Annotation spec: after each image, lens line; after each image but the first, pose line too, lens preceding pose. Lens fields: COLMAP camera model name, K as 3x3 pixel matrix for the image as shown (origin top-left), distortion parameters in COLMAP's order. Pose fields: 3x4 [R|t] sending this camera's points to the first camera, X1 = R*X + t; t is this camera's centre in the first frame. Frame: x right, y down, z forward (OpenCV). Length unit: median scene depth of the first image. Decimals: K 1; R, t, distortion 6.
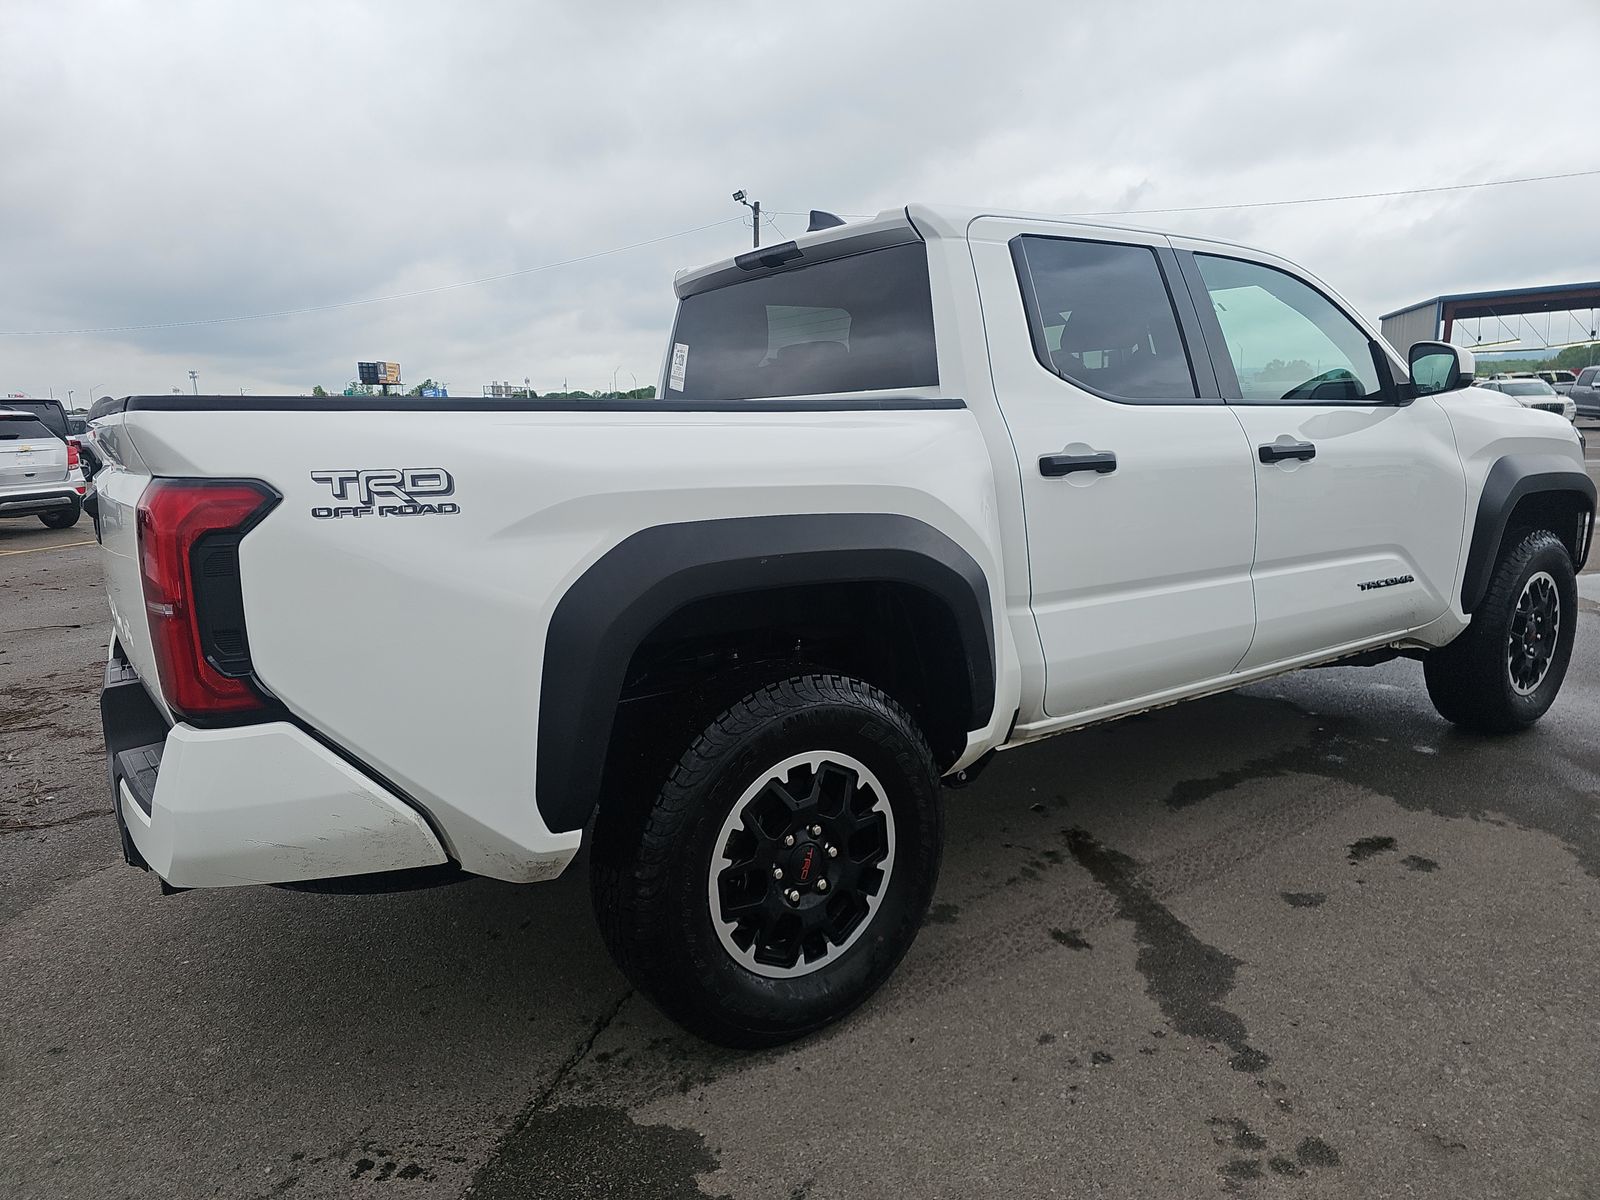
lens RADIAL K [[1065.0, 0, 800.0], [0, 1065.0, 600.0], [0, 0, 1]] dist [0.029554, 0.001069]
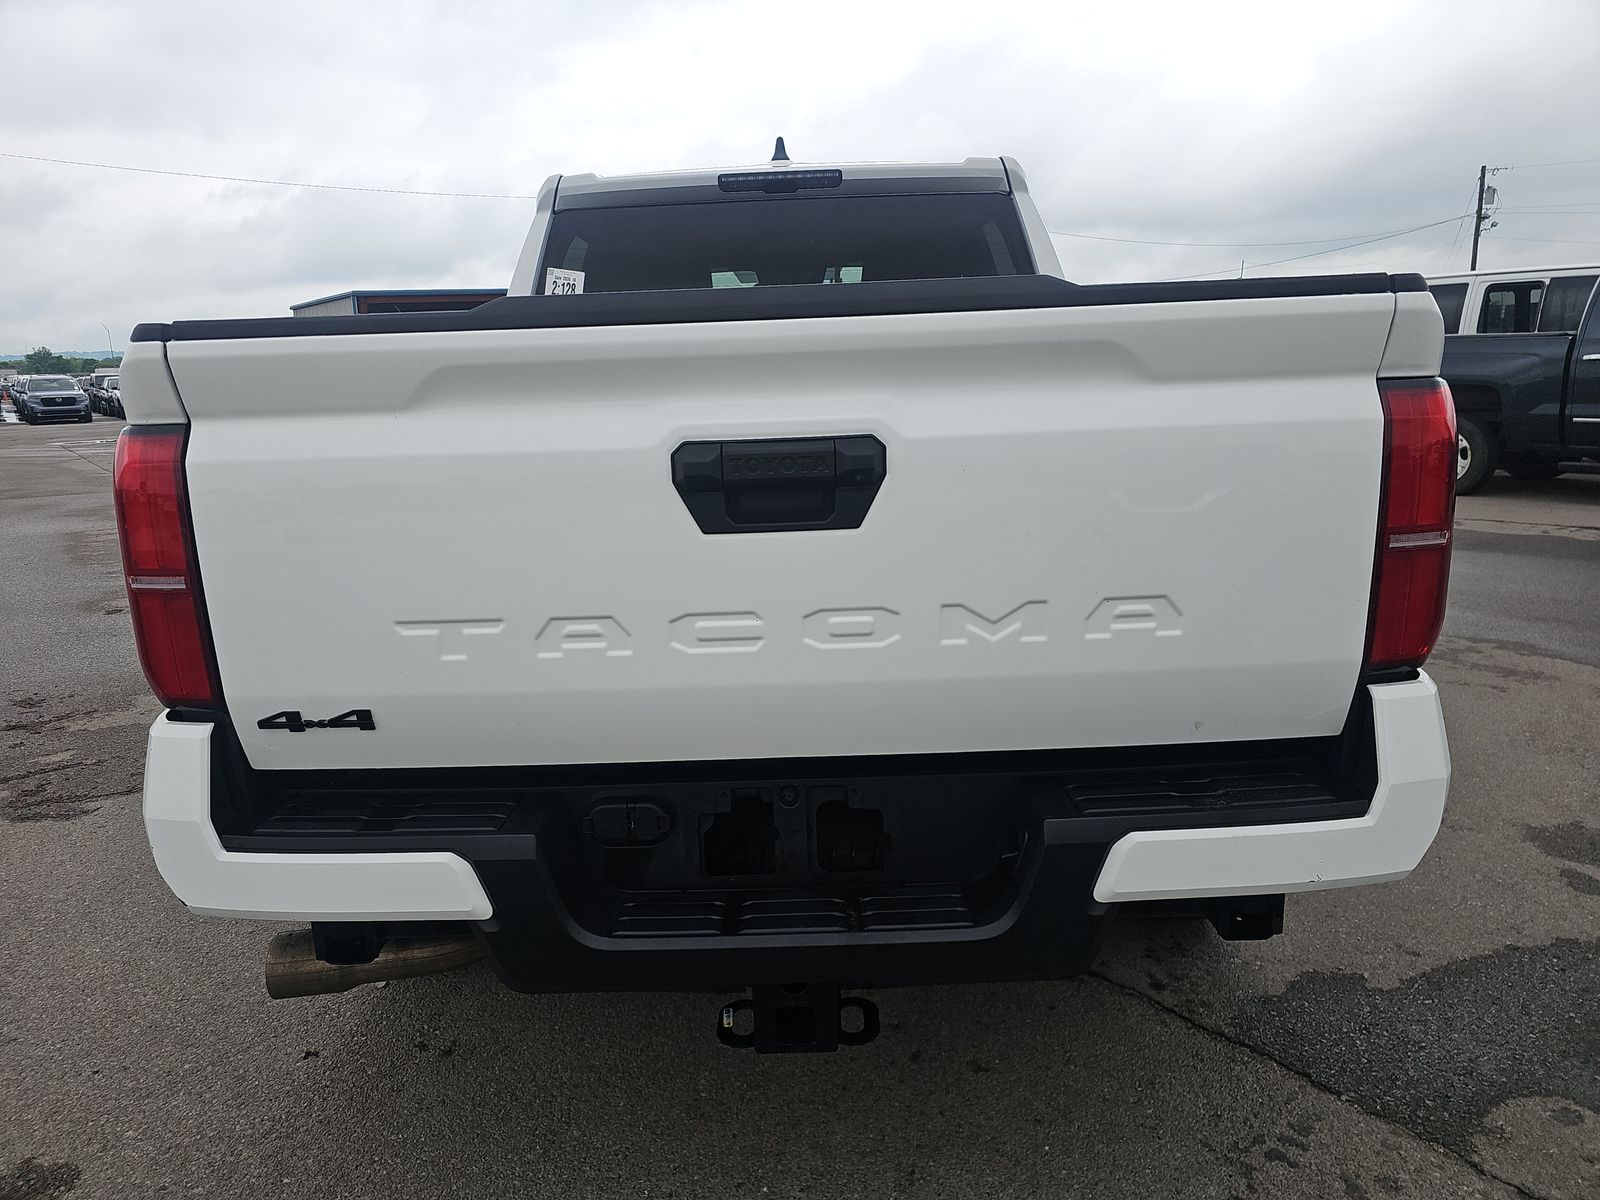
lens RADIAL K [[1065.0, 0, 800.0], [0, 1065.0, 600.0], [0, 0, 1]] dist [0.029554, 0.001069]
pose [[0.573091, -0.163337, 0.803049, -0.966169], [0.157960, 0.983576, 0.087328, -0.055980], [-0.804124, 0.076803, 0.589480, 0.566196]]
